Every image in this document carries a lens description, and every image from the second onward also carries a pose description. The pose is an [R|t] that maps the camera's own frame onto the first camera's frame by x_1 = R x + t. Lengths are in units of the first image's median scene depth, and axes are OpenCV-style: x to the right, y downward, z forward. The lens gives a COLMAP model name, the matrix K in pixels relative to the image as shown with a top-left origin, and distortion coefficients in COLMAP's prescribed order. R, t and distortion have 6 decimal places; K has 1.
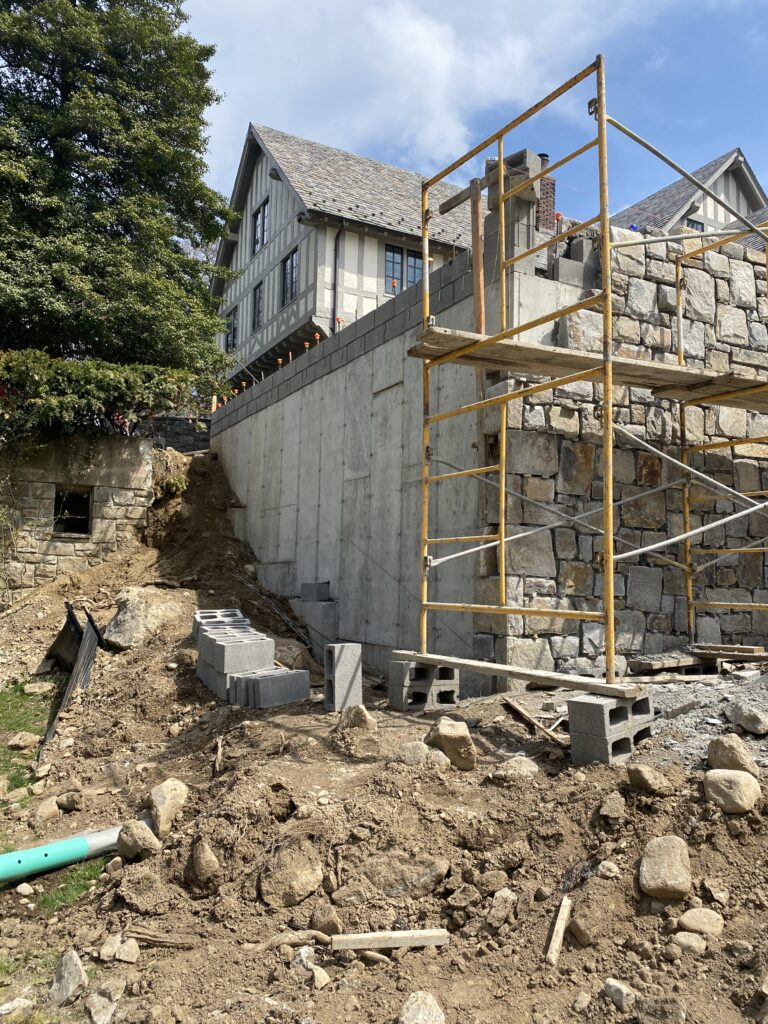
lens RADIAL K [[771.6, 0, 391.0], [0, 771.6, 514.6], [0, 0, 1]] dist [0.014302, -0.022907]
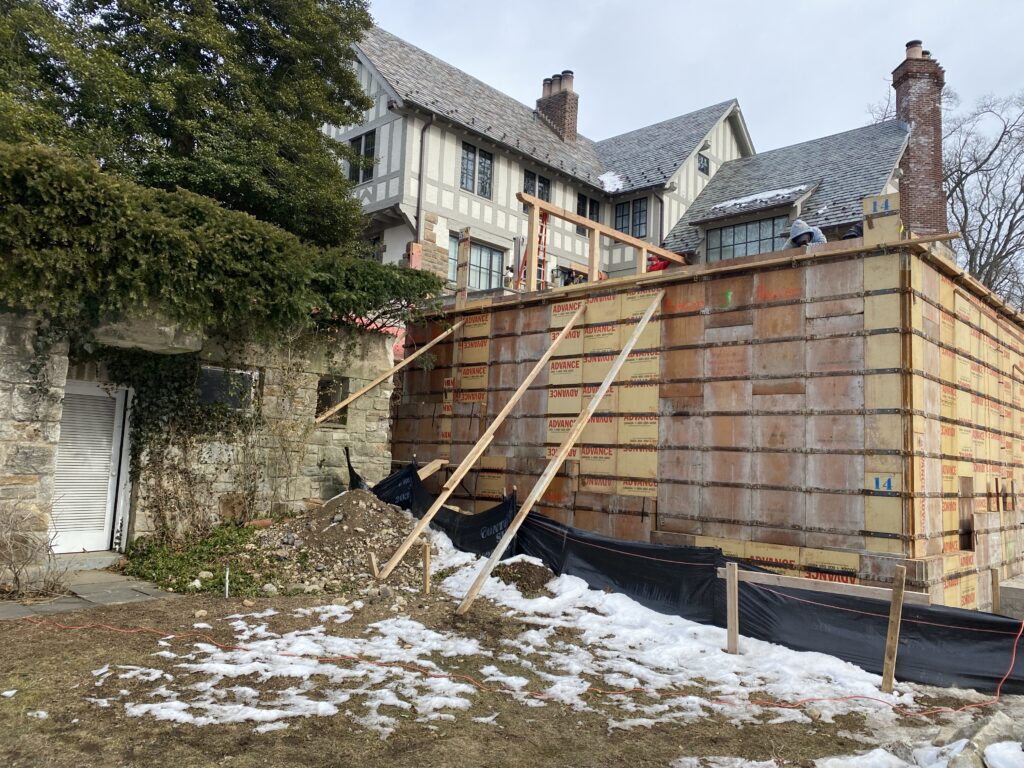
lens RADIAL K [[771.6, 0, 520.5], [0, 771.6, 381.7], [0, 0, 1]] dist [0.014302, -0.022907]
pose [[0.946297, 0.045517, 0.320078, -0.265870], [-0.043895, 0.998961, -0.012285, -0.015195], [-0.320305, -0.002425, 0.947311, -0.020308]]
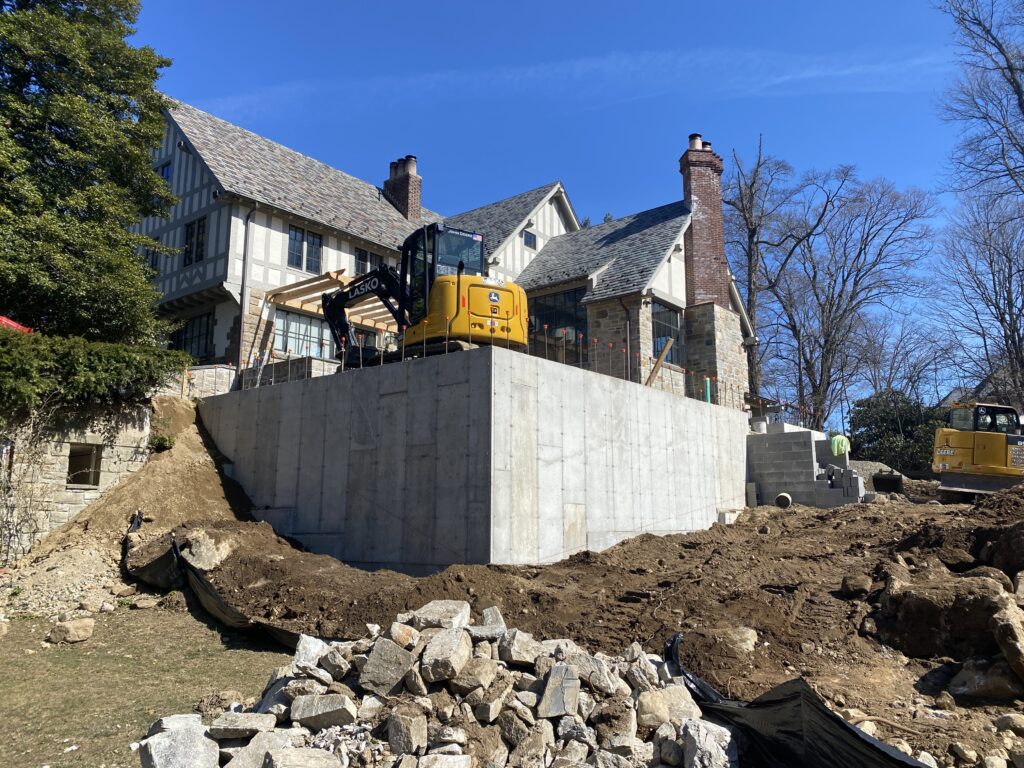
lens RADIAL K [[771.6, 0, 521.6], [0, 771.6, 383.3], [0, 0, 1]] dist [0.014302, -0.022907]
pose [[0.917489, 0.046173, 0.395073, -0.141348], [-0.013957, 0.996365, -0.084035, -0.021448], [-0.397517, 0.071587, 0.914798, -0.190710]]
